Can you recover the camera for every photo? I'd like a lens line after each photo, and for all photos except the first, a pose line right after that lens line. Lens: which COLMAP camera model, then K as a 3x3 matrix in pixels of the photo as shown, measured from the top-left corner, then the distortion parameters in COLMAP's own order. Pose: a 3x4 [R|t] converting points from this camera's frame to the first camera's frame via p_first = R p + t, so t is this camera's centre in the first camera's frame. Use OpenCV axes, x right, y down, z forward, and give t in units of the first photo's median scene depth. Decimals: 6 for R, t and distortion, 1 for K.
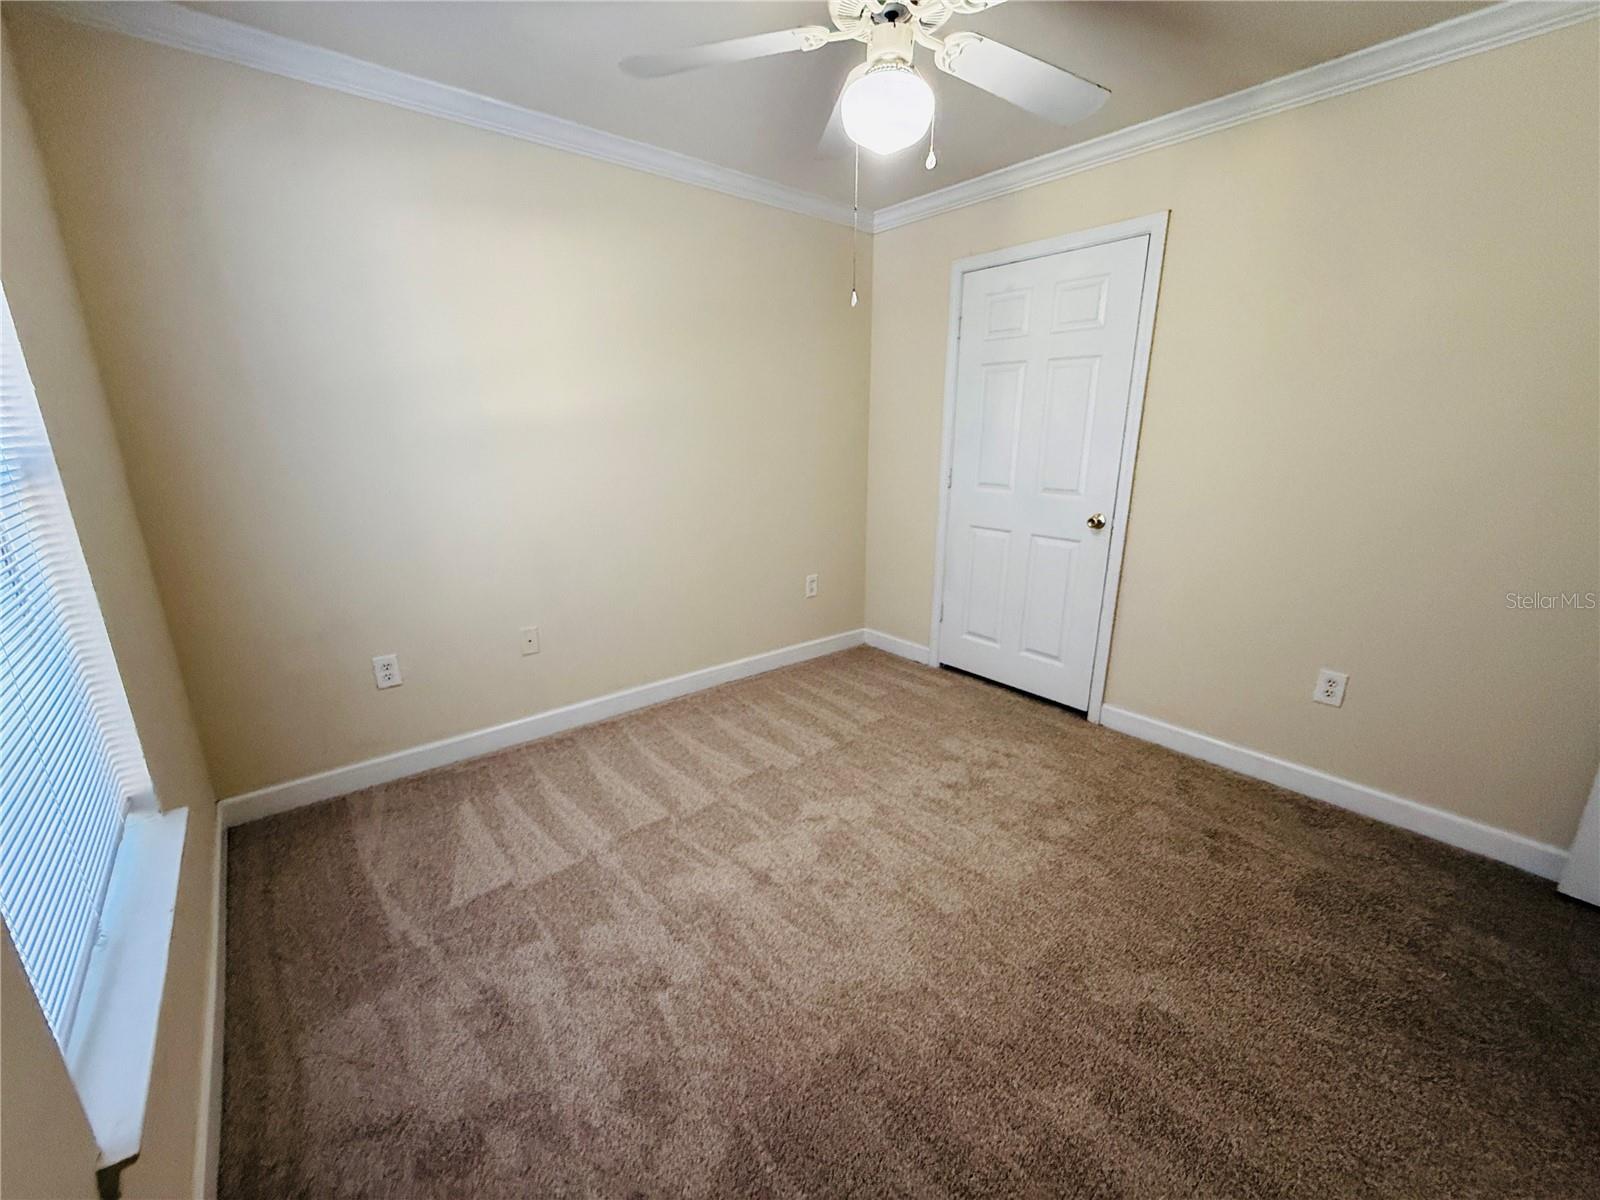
lens RADIAL K [[646.0, 0, 796.3], [0, 646.0, 600.2], [0, 0, 1]] dist [-0.001086, -0.000240]
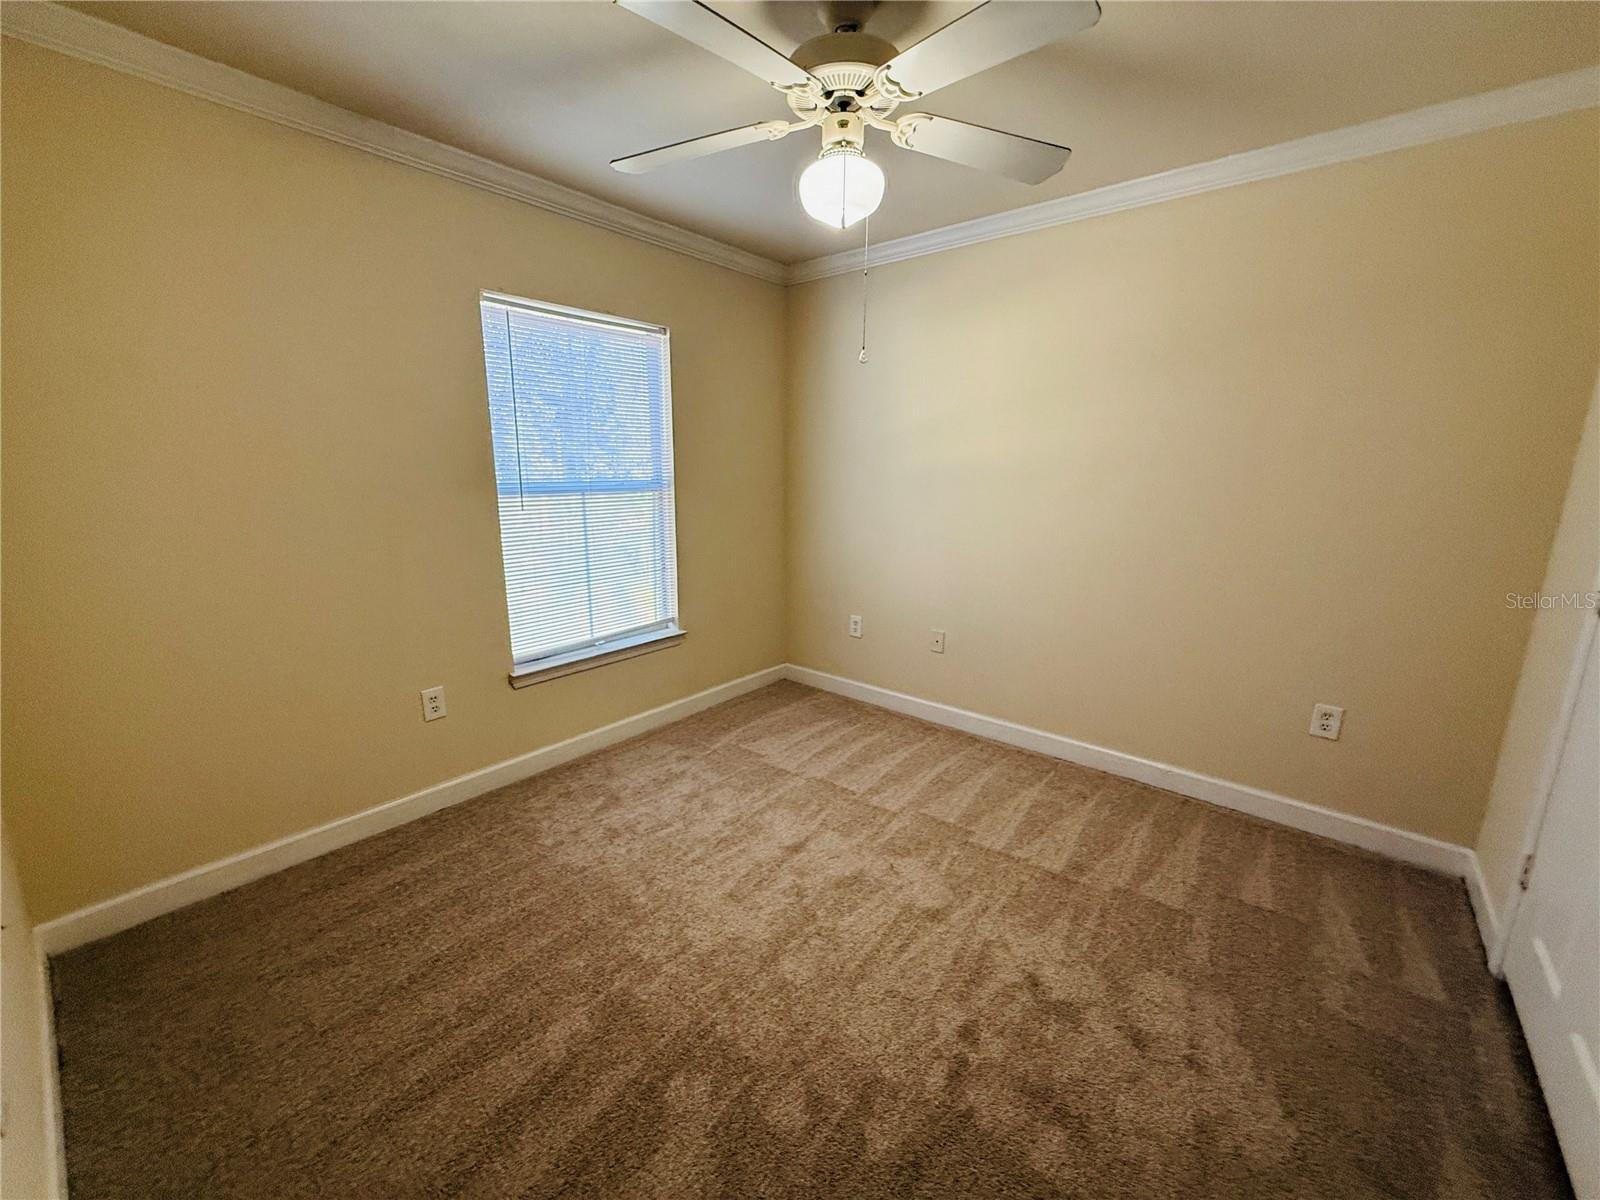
lens RADIAL K [[639.4, 0, 800.0], [0, 639.4, 600.0], [0, 0, 1]] dist [0.000988, 0.000001]
pose [[0.179093, 0.209511, -0.961265, 0.726766], [-0.261071, 0.952154, 0.158885, -0.144561], [0.948561, 0.222503, 0.225221, 0.468088]]
